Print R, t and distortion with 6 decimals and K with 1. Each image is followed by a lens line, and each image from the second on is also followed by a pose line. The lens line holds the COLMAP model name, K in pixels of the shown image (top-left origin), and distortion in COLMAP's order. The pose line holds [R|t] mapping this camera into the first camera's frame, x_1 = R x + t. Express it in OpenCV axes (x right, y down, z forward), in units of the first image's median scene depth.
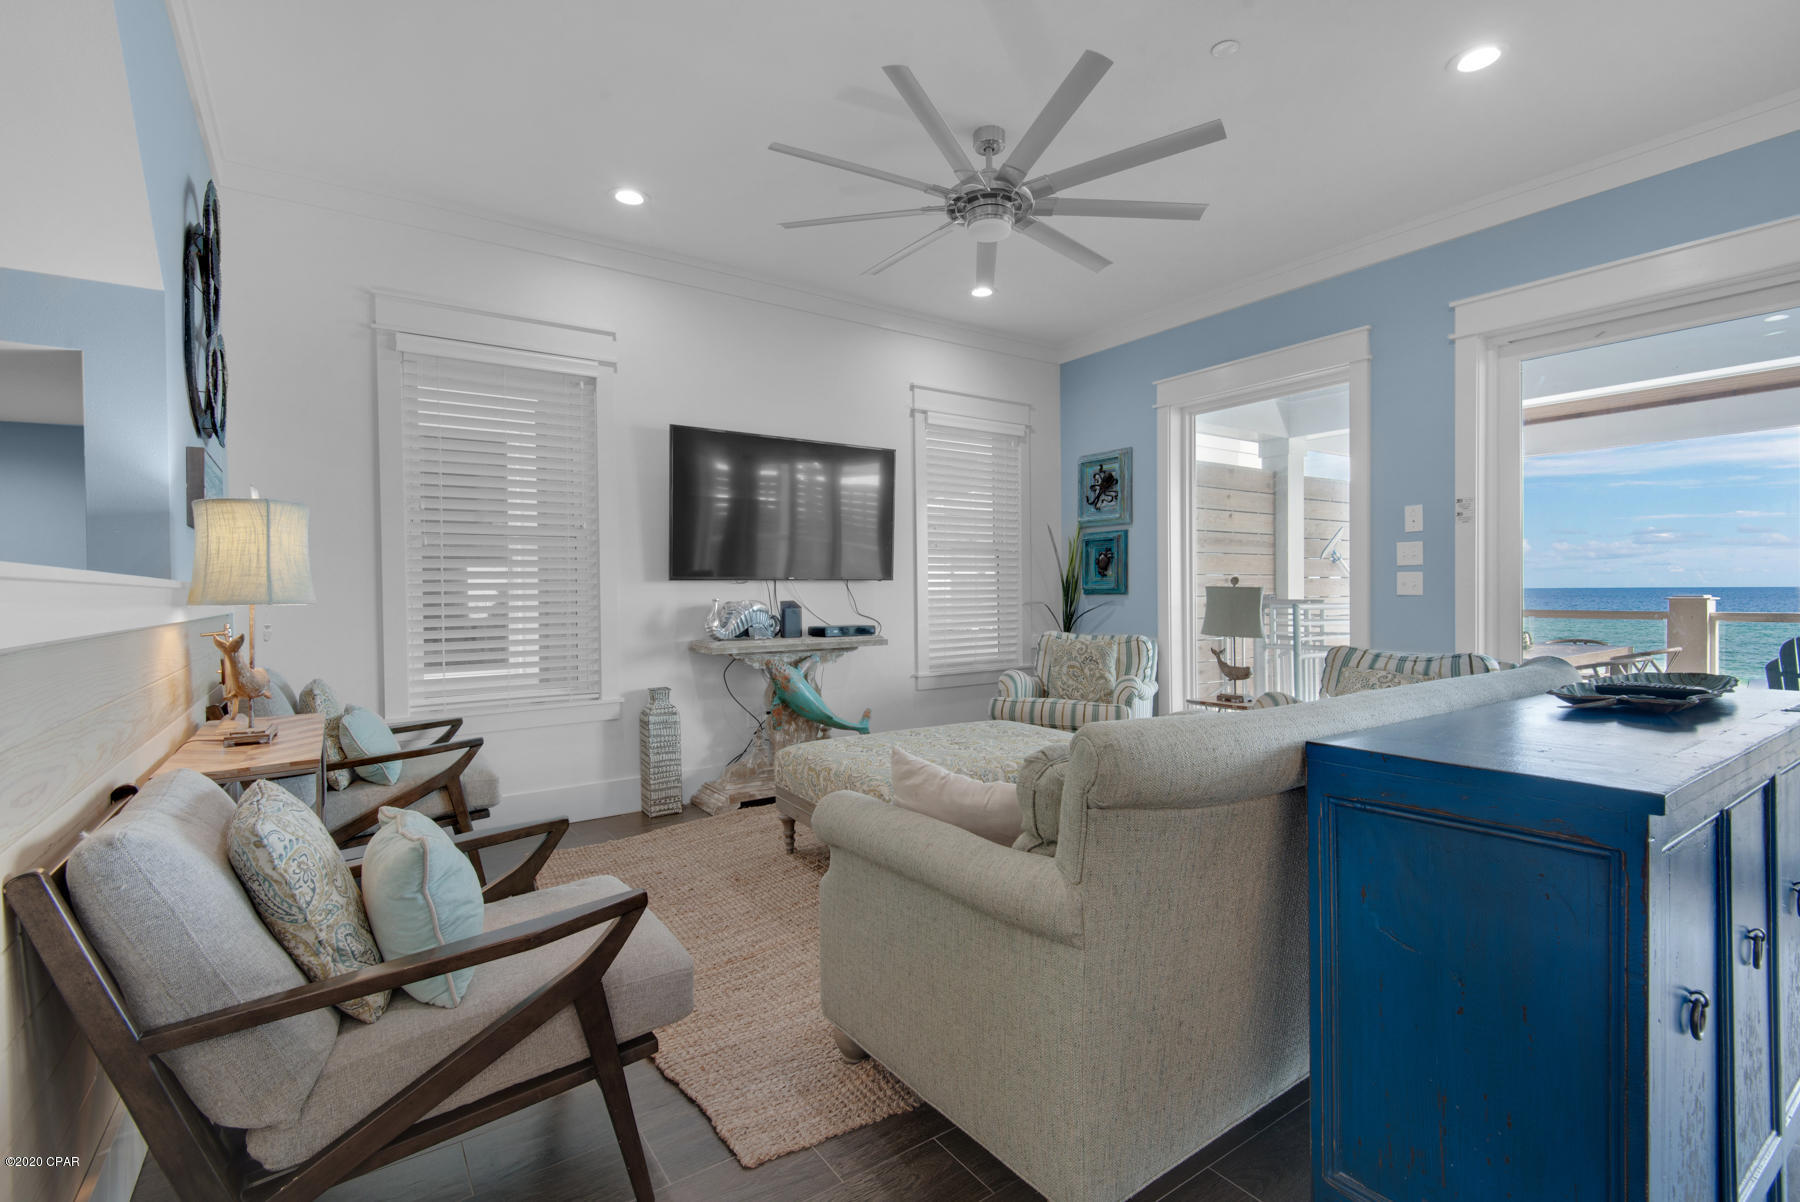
lens RADIAL K [[804.0, 0, 902.2], [0, 804.0, 611.7], [0, 0, 1]] dist [0.017629, -0.016405]
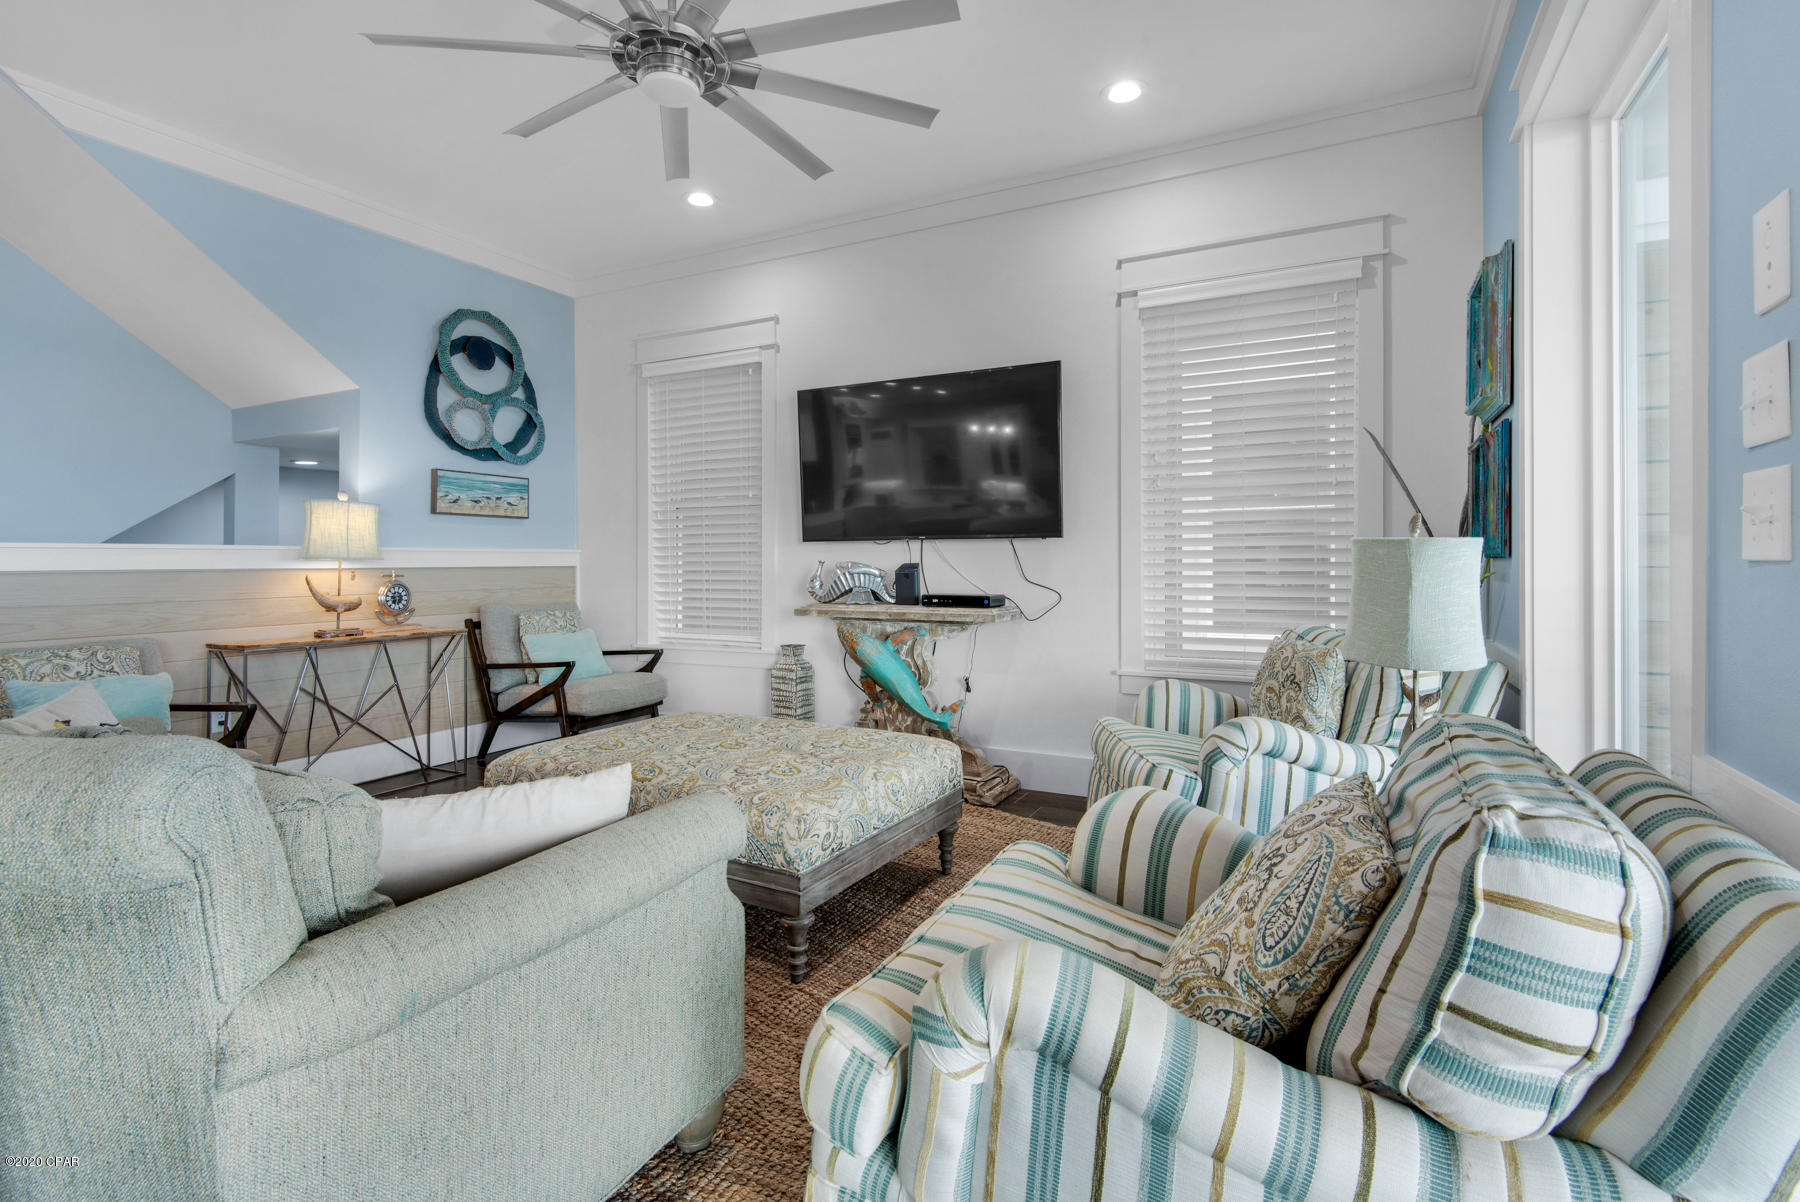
lens RADIAL K [[814.9, 0, 901.9], [0, 814.9, 558.5], [0, 0, 1]] dist [-0.000391, -0.010926]
pose [[0.473513, 0.004747, -0.880774, 0.635798], [-0.023346, 0.999702, -0.007163, -0.011584], [0.880477, 0.023954, 0.473483, 0.572583]]
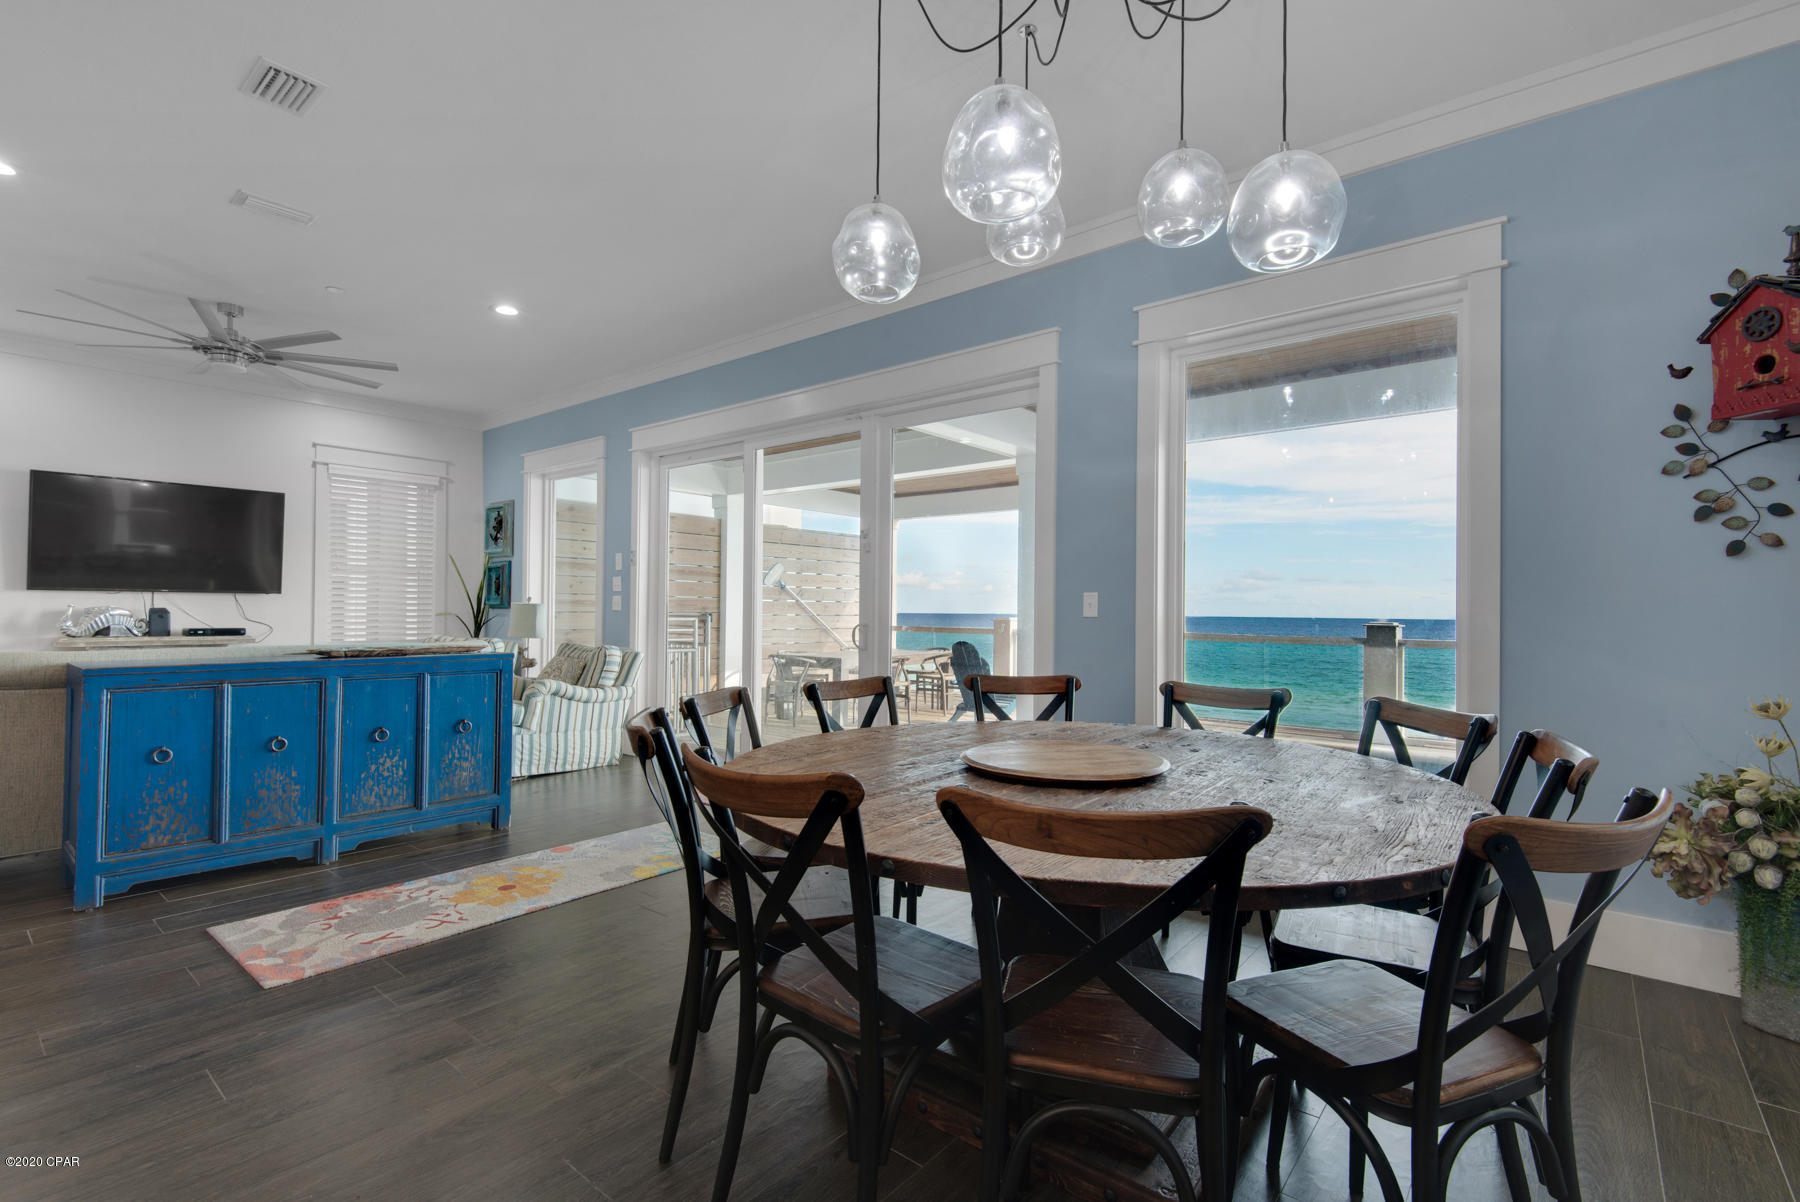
lens RADIAL K [[804.0, 0, 902.2], [0, 804.0, 611.7], [0, 0, 1]] dist [0.017629, -0.016405]
pose [[0.956233, 0.016392, 0.292146, 0.617690], [-0.008617, 0.999574, -0.027880, 0.018185], [-0.292478, 0.024142, 0.955967, -0.577356]]
